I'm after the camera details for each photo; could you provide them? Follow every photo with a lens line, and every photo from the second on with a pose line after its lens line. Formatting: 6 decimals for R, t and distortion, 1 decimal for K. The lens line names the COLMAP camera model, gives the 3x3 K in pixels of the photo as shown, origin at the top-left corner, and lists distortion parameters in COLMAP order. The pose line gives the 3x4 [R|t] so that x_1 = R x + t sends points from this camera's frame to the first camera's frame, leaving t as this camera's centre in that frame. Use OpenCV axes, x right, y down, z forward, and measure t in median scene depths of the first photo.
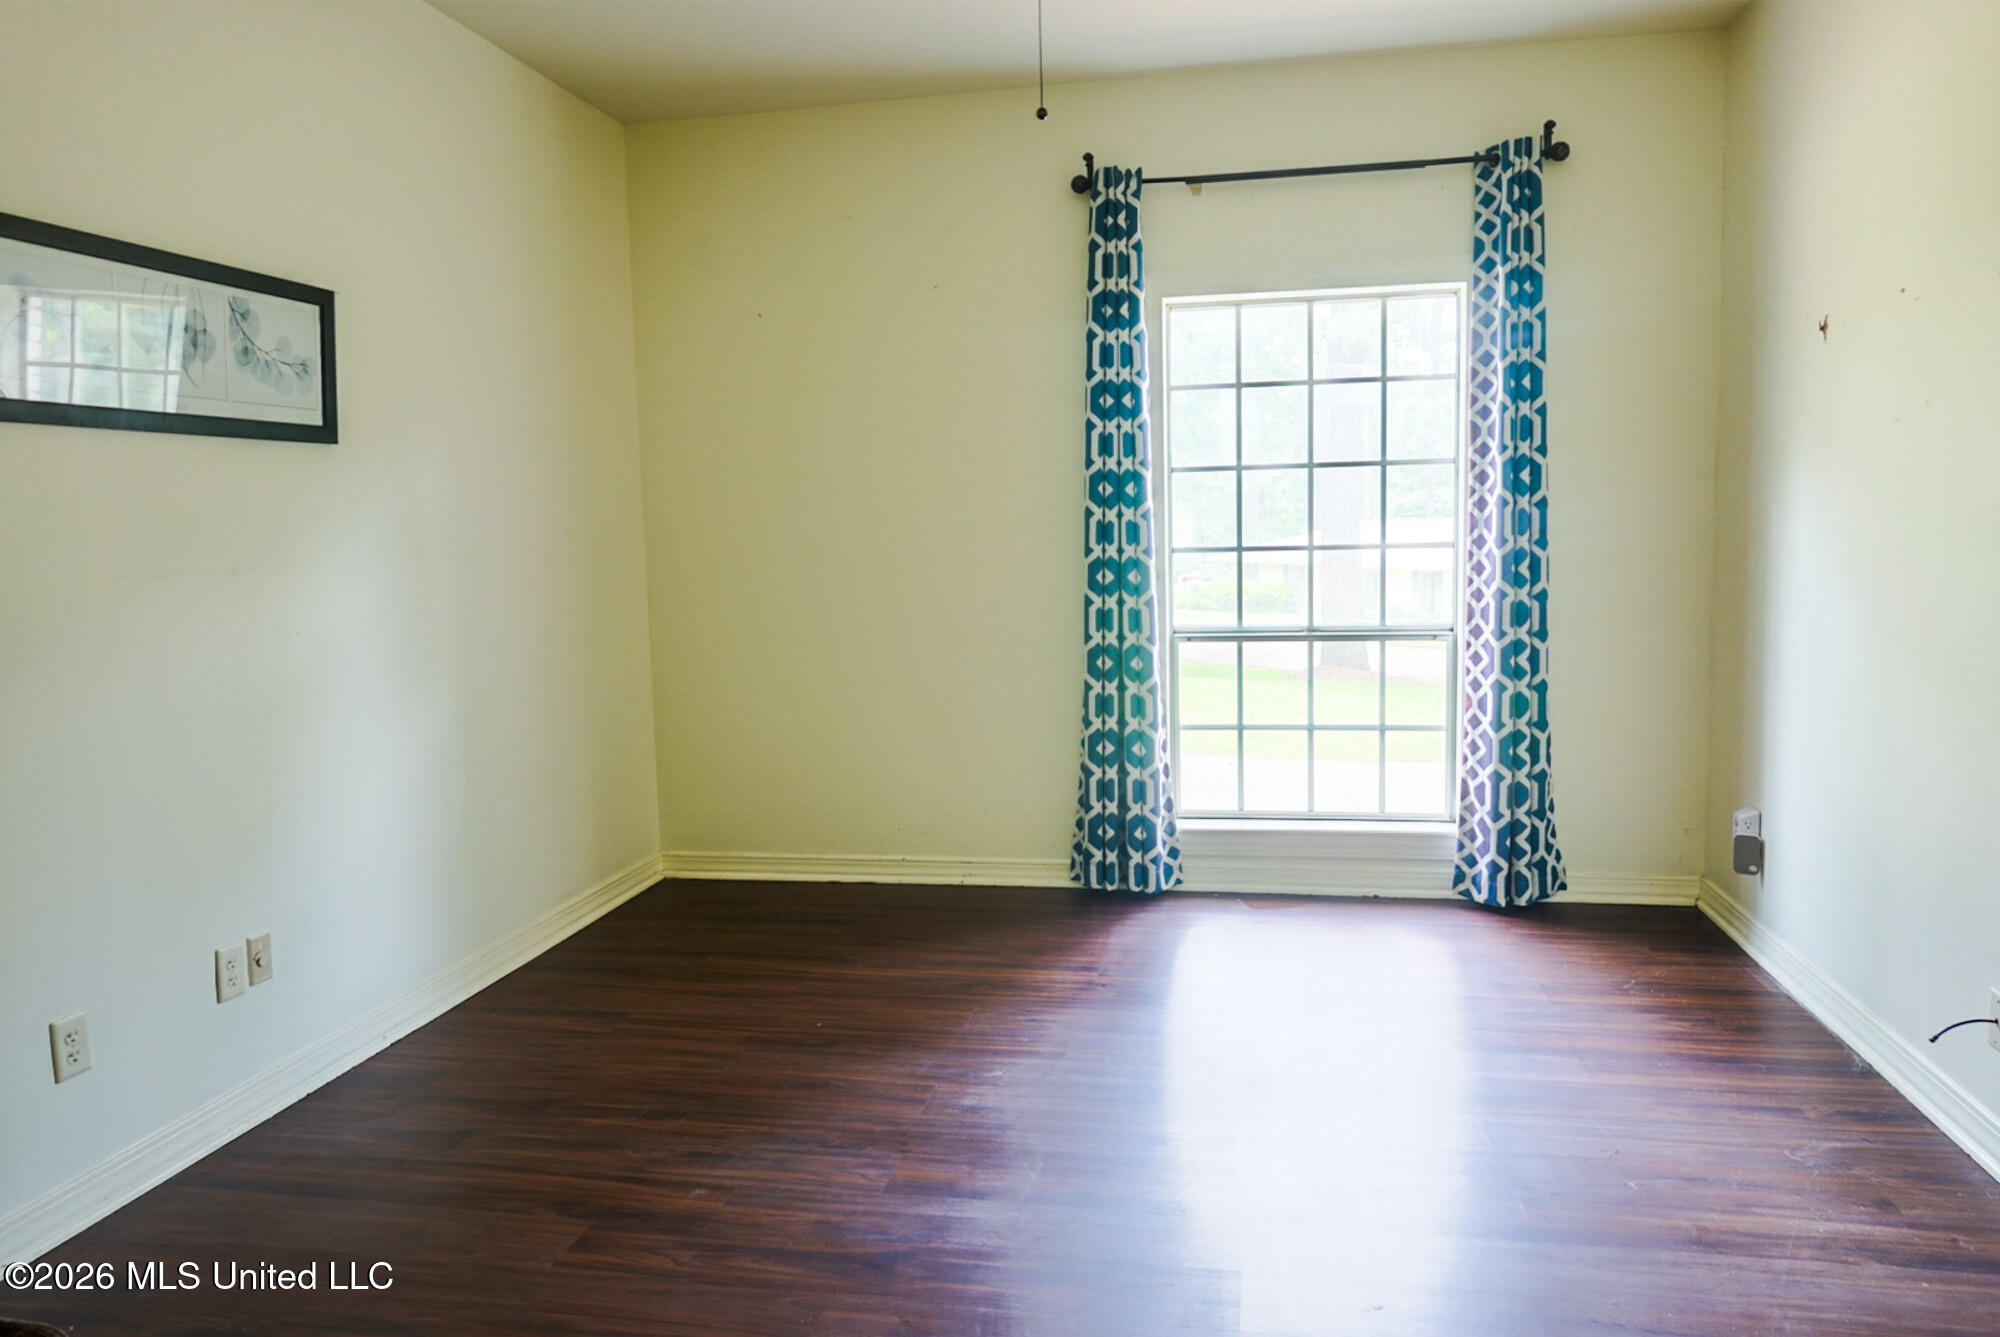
lens RADIAL K [[1351.1, 0, 996.3], [0, 1351.1, 662.5], [0, 0, 1]] dist [-0.026247, 0.003798]
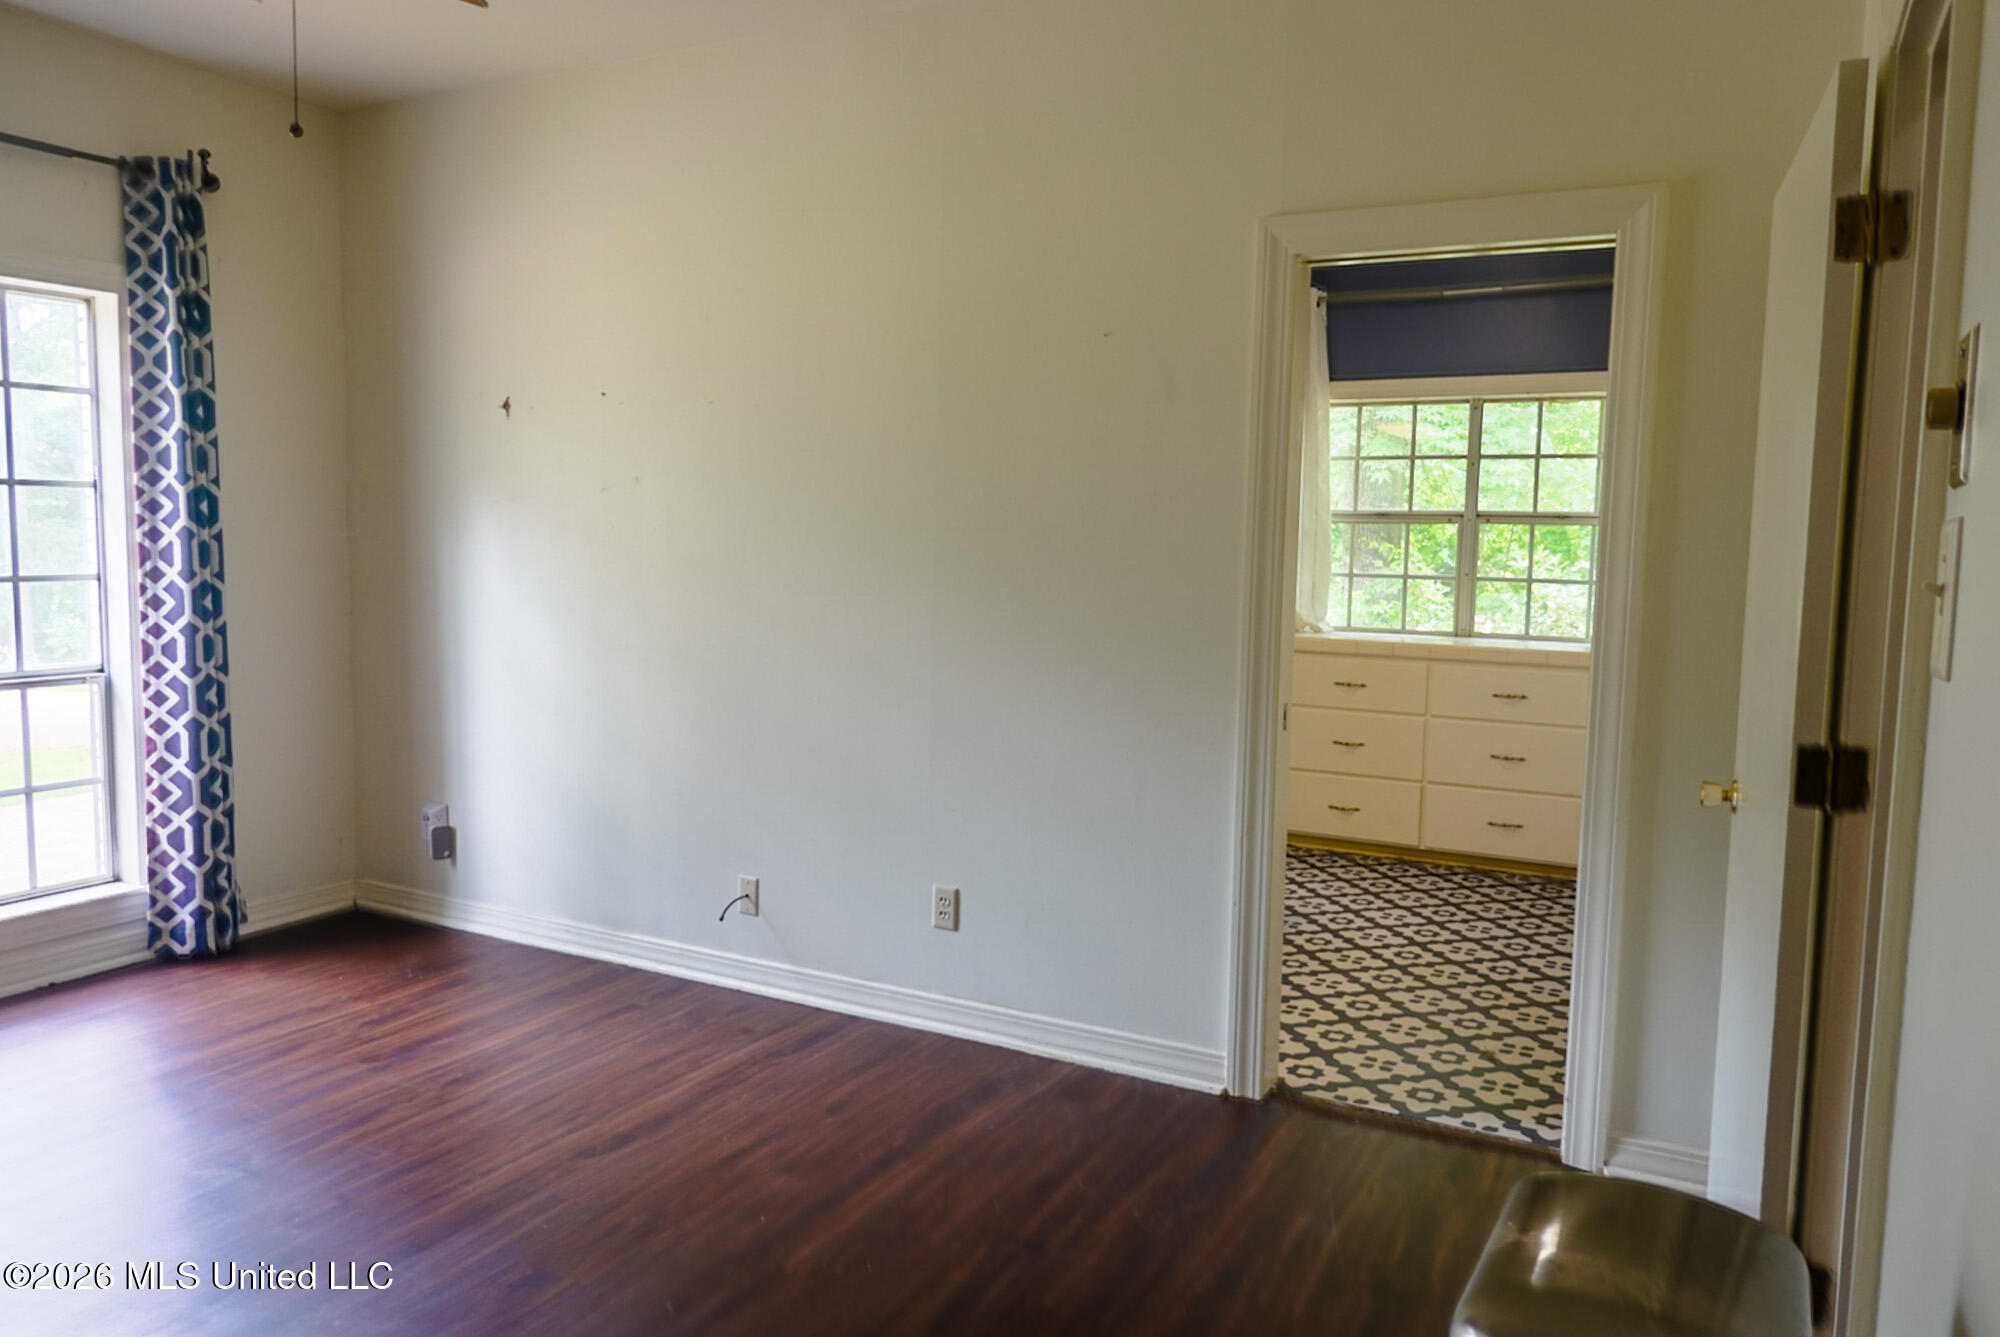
lens RADIAL K [[1351.1, 0, 1082.3], [0, 1351.1, 674.6], [0, 0, 1]] dist [-0.026247, 0.003798]
pose [[0.251313, -0.071366, 0.965271, -0.385116], [0.074011, 0.995775, 0.054352, -0.022891], [-0.965072, 0.057781, 0.255533, 0.140245]]
